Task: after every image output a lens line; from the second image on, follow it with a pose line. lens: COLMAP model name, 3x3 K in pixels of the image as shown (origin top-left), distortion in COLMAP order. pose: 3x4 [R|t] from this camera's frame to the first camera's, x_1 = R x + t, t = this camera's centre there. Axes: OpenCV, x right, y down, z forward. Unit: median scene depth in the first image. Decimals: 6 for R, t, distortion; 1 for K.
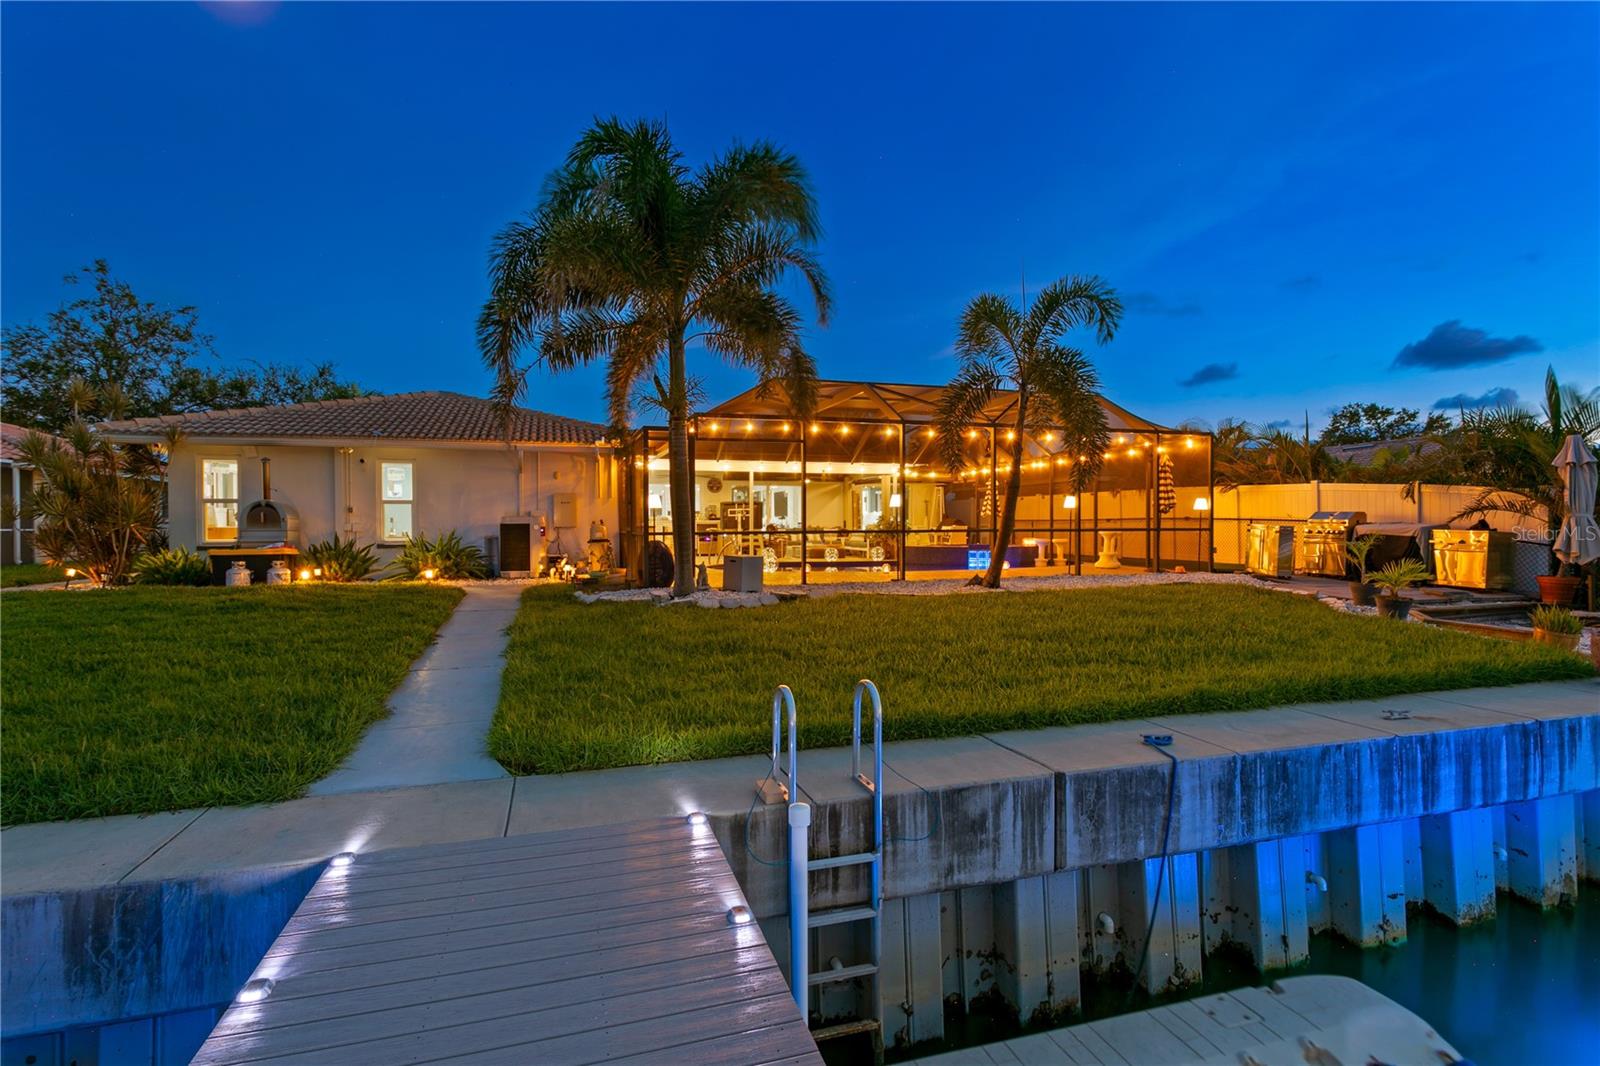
lens RADIAL K [[773.4, 0, 798.8], [0, 773.4, 522.5], [0, 0, 1]] dist [0.015639, -0.000346]
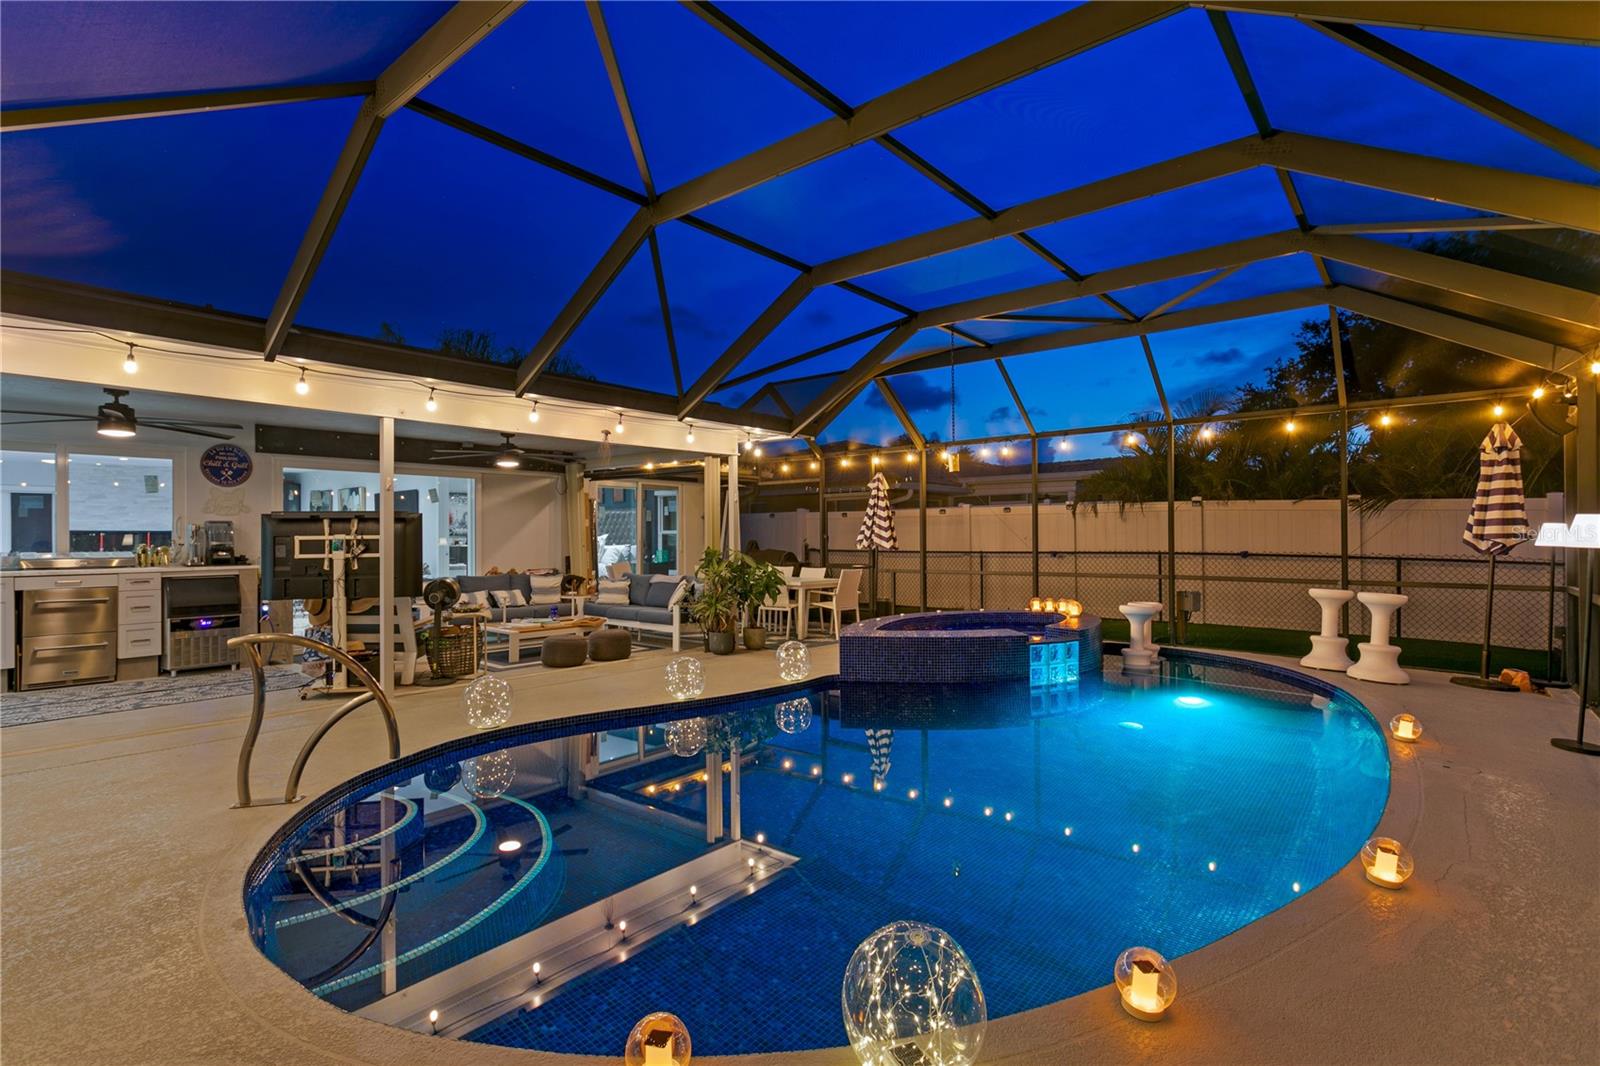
lens RADIAL K [[773.4, 0, 796.6], [0, 773.4, 541.9], [0, 0, 1]] dist [0.015639, -0.000346]
pose [[0.826080, -0.005672, 0.563524, -0.102199], [0.003022, 0.999980, 0.005635, -0.016072], [-0.563544, -0.002951, 0.826081, 0.618658]]
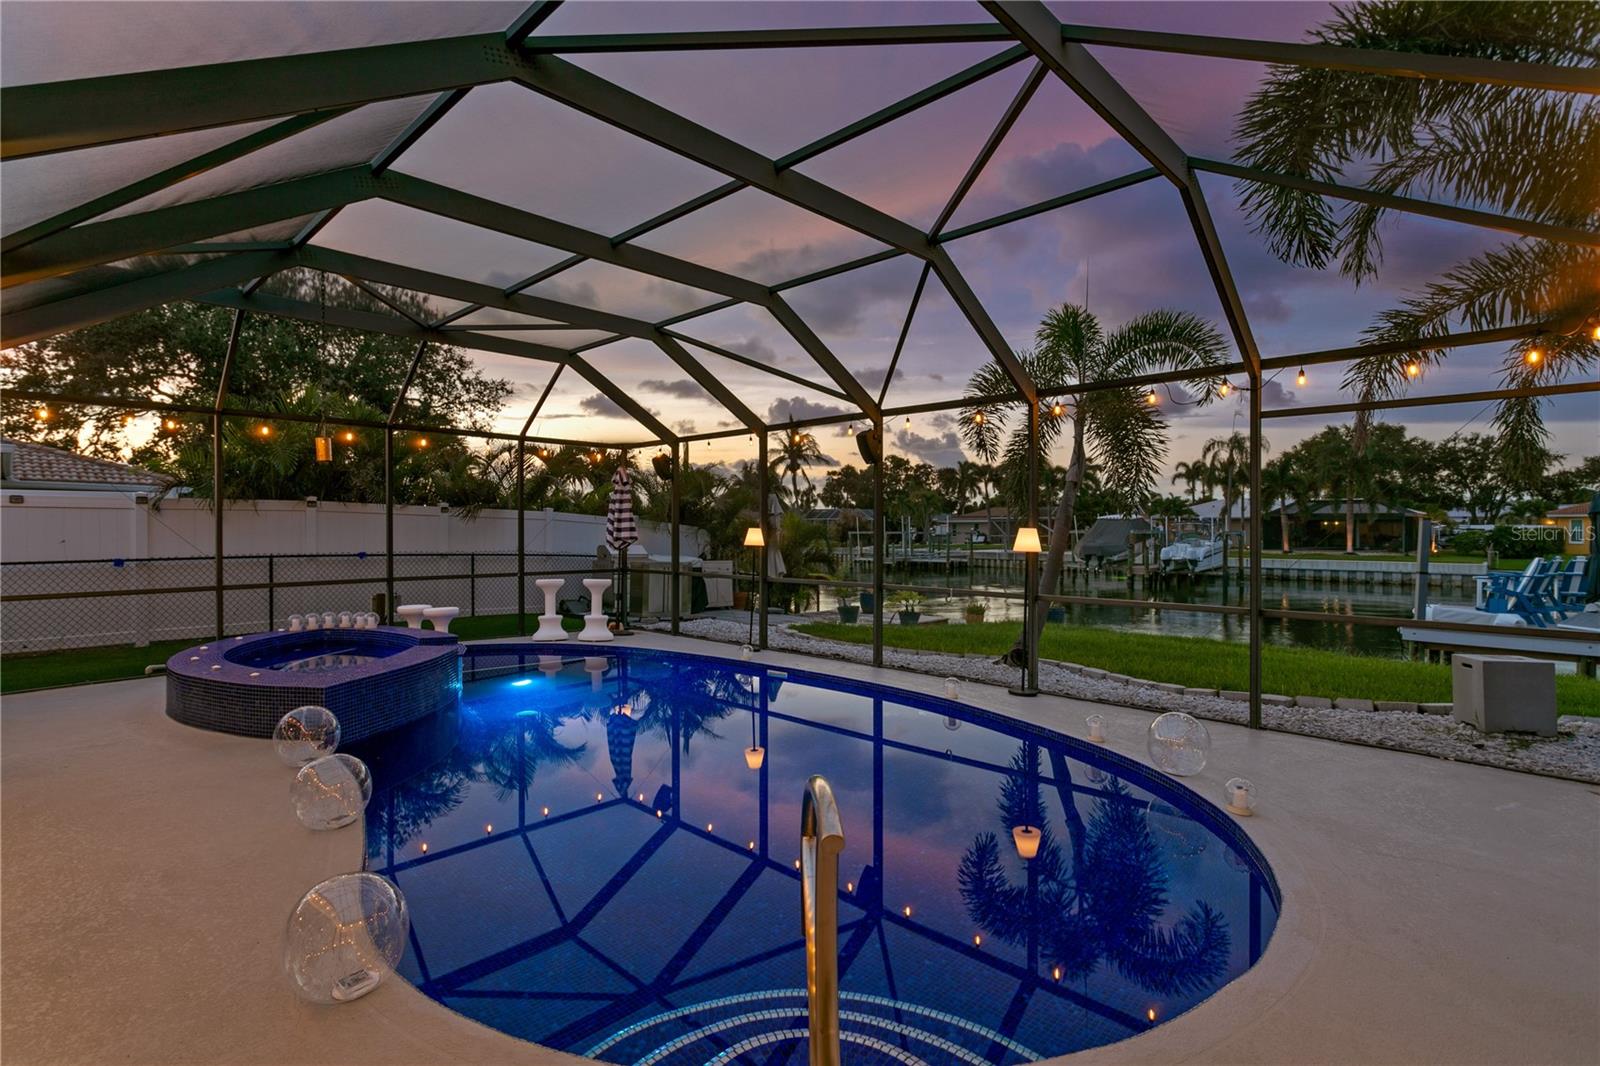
lens RADIAL K [[773.4, 0, 789.3], [0, 773.4, 534.2], [0, 0, 1]] dist [0.015639, -0.000346]
pose [[-0.472733, -0.002795, 0.881201, -0.184008], [-0.000026, 0.999995, 0.003158, -0.020464], [-0.881206, 0.001470, -0.472731, 0.889179]]
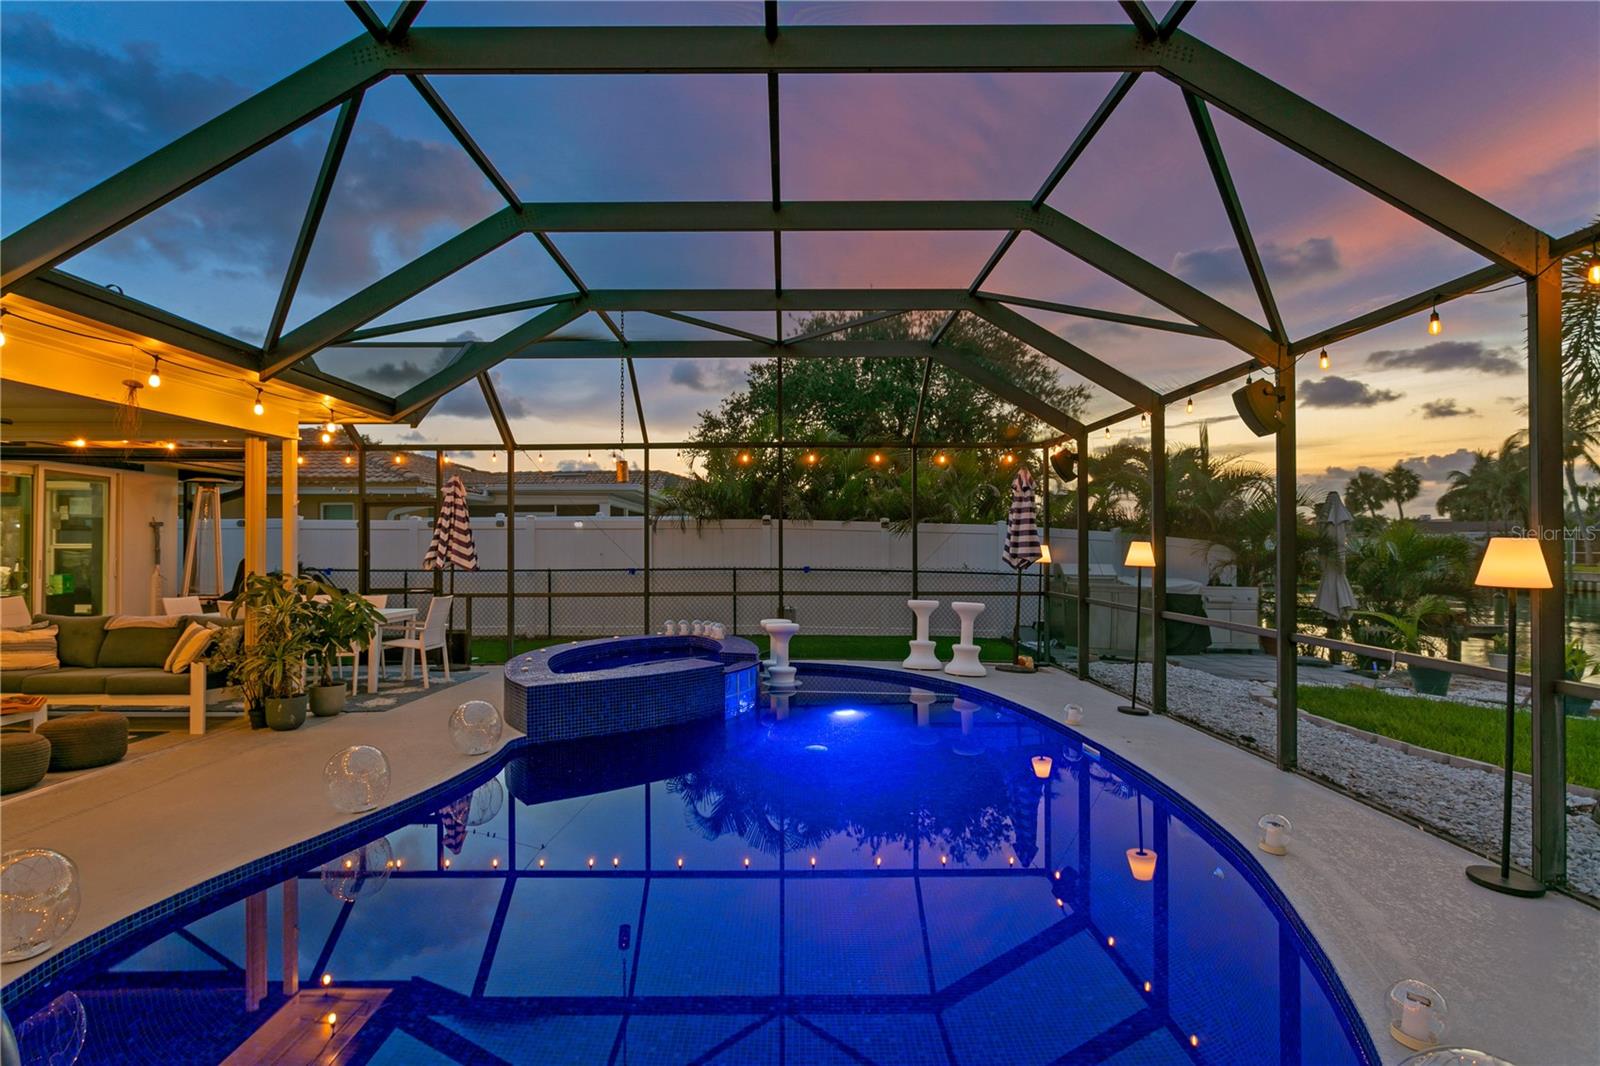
lens RADIAL K [[801.1, 0, 801.8], [0, 801.1, 540.6], [0, 0, 1]] dist [-0.002605, 0.001491]
pose [[0.276762, 0.007518, 0.960909, -0.134041], [0.000847, 0.999967, -0.008068, -0.020566], [-0.960938, 0.003047, 0.276746, 0.727326]]
